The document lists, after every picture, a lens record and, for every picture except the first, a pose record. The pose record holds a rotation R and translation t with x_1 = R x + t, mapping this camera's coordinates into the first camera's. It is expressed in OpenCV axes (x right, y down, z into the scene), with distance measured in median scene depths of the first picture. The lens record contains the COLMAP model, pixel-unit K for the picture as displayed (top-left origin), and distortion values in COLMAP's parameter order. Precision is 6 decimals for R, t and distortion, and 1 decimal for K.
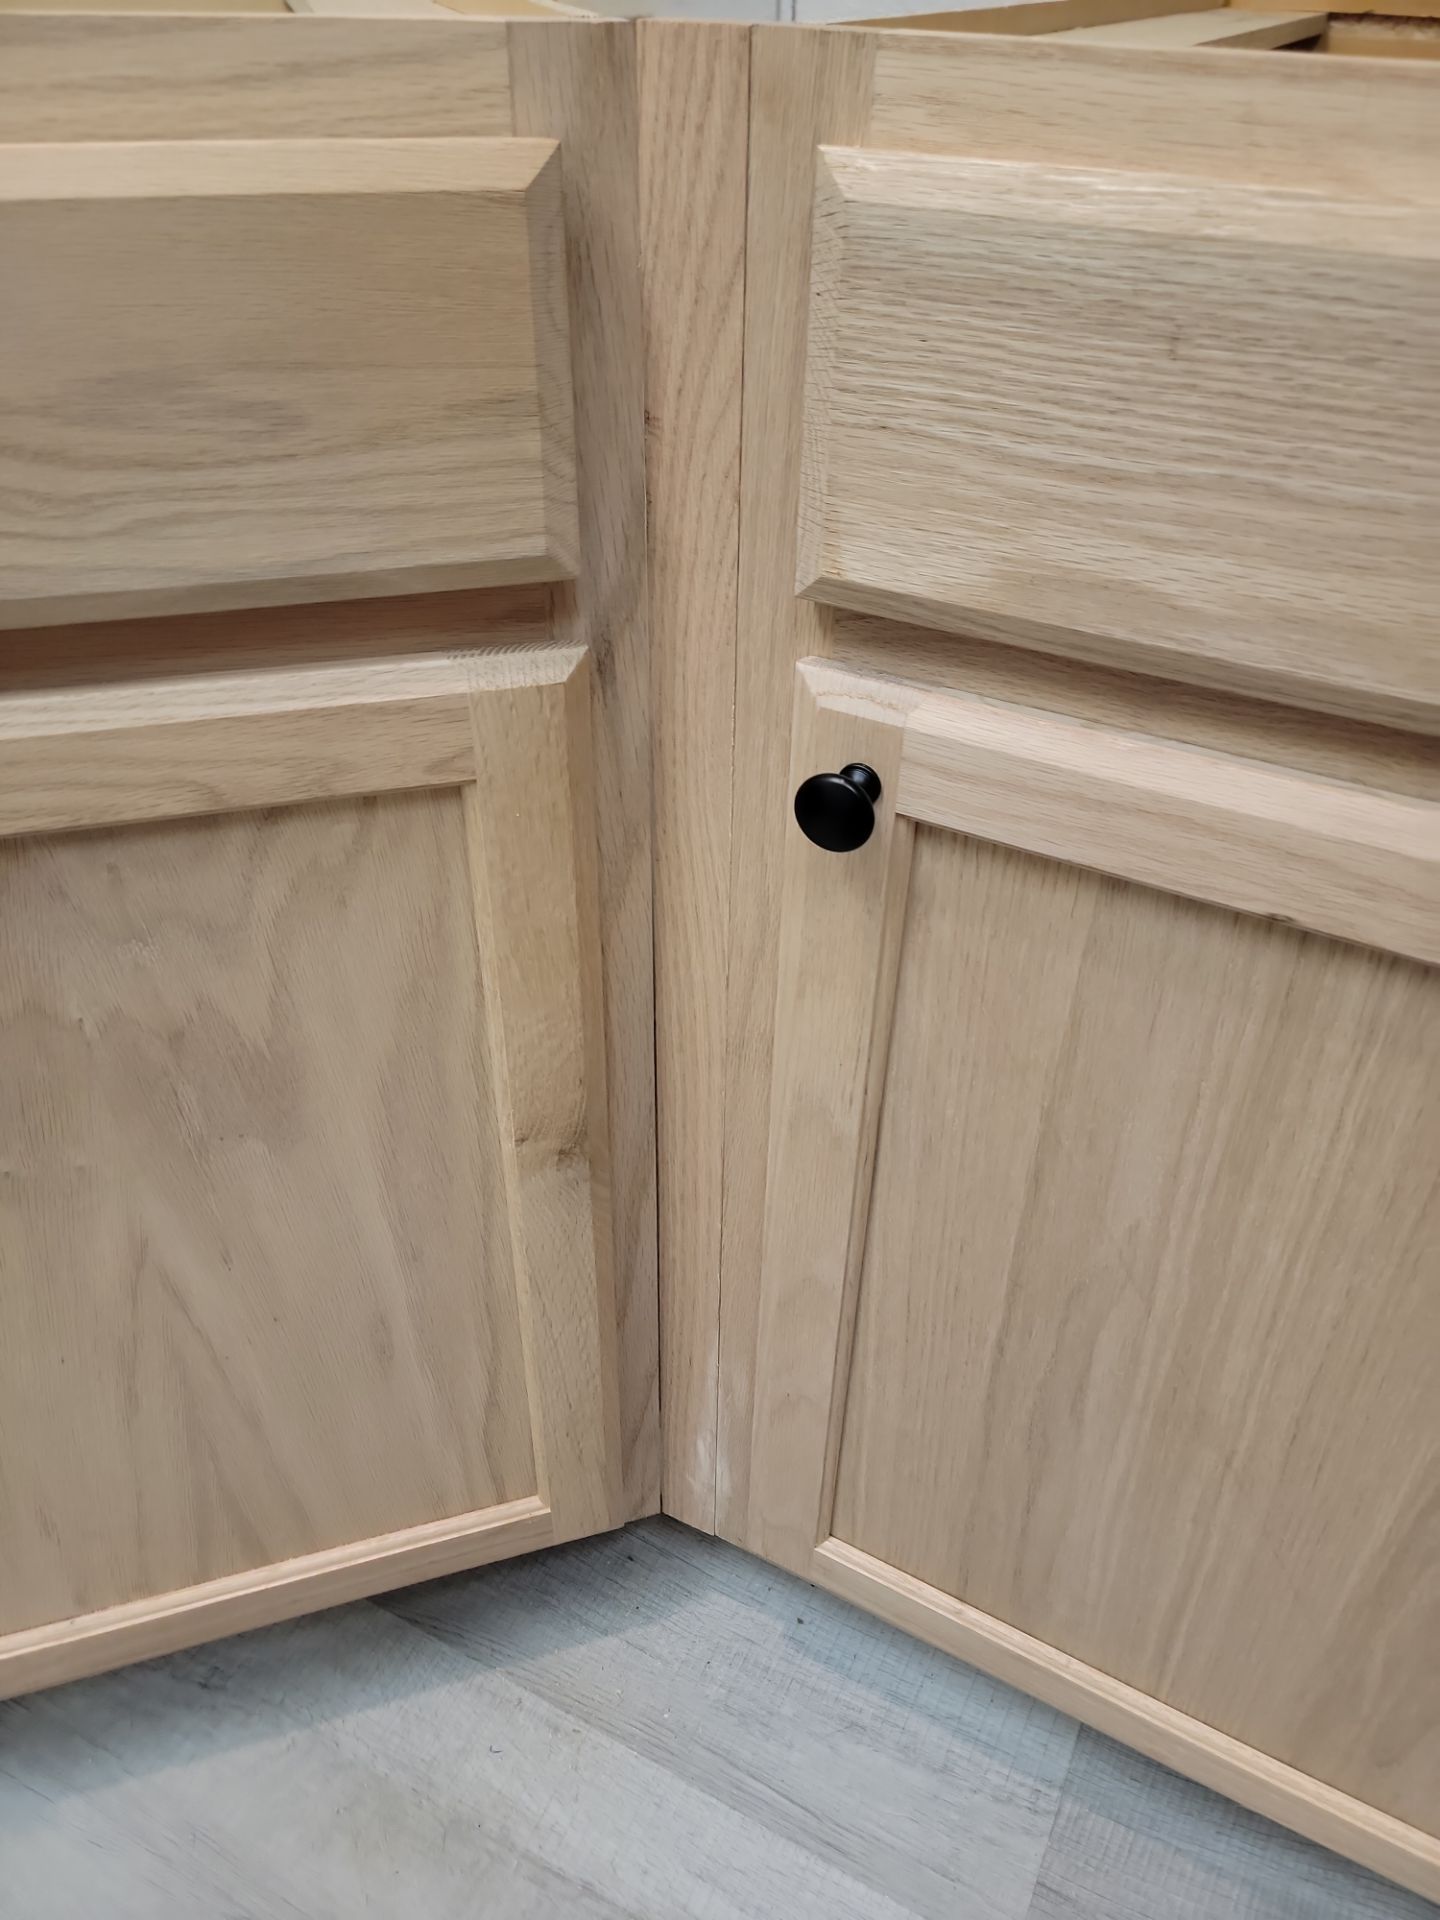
lens RADIAL K [[1353.4, 0, 715.9], [0, 1353.4, 1003.8], [0, 0, 1]] dist [0.092663, -0.088314]
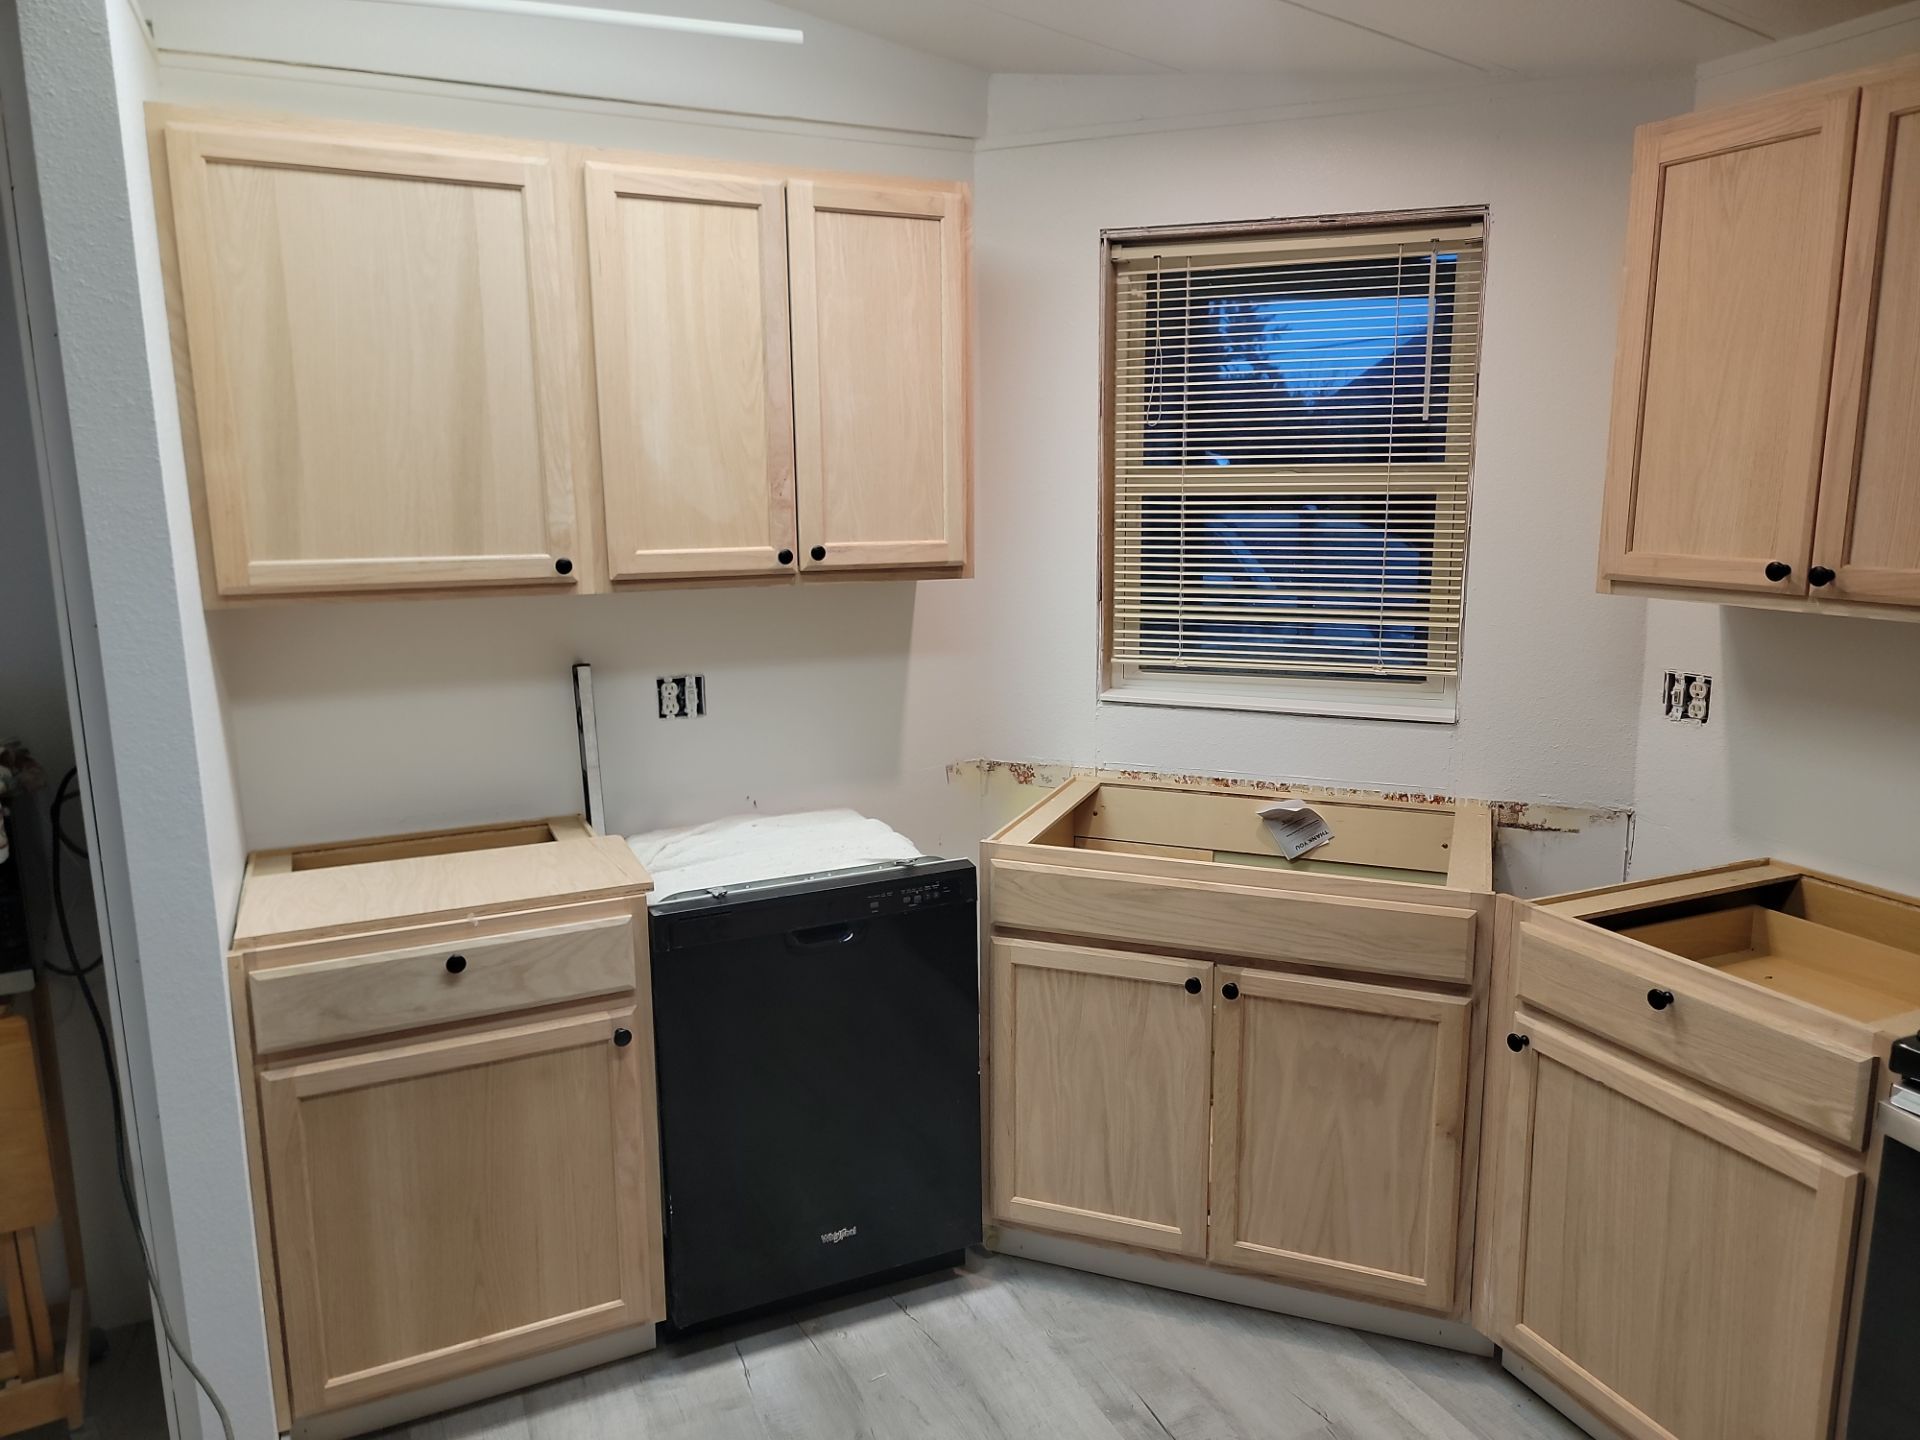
lens RADIAL K [[1353.4, 0, 982.8], [0, 1353.4, 722.7], [0, 0, 1]] dist [0.092663, -0.088314]
pose [[0.799376, 0.093819, -0.593461, 1.244666], [-0.366170, 0.859179, -0.357395, 1.197627], [0.476358, 0.503001, 0.721161, -3.605376]]
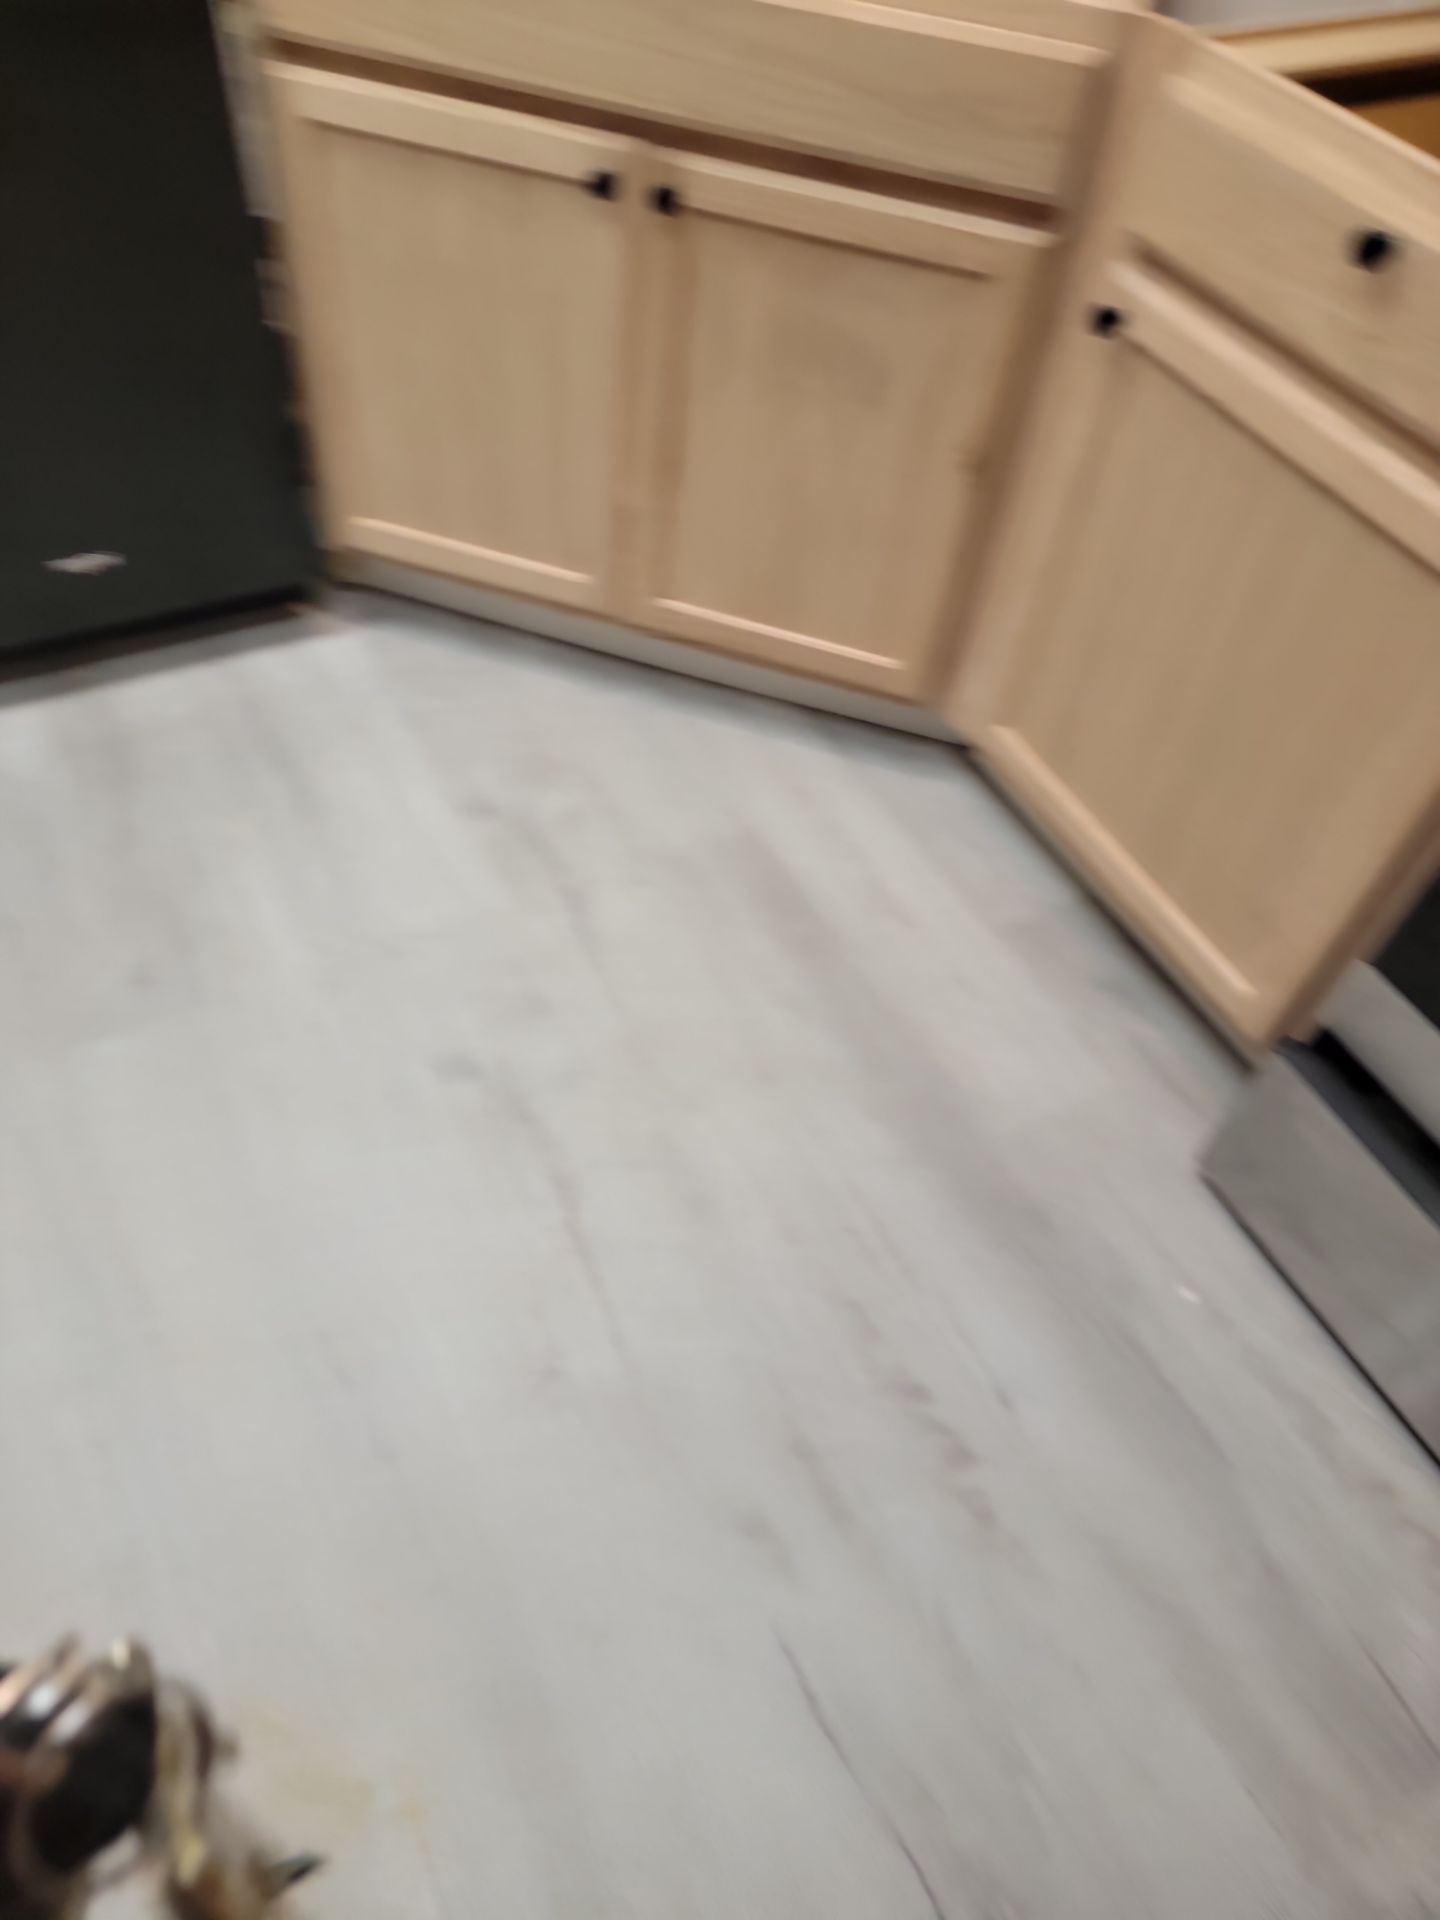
lens RADIAL K [[1280.6, 0, 720.0], [0, 1280.6, 960.0], [0, 0, 1]] dist [0.032957, -0.001696]
pose [[0.836443, 0.462026, -0.294779, 0.755769], [-0.399915, 0.882321, 0.248148, 0.616485], [0.374740, -0.089675, 0.922783, -1.700854]]
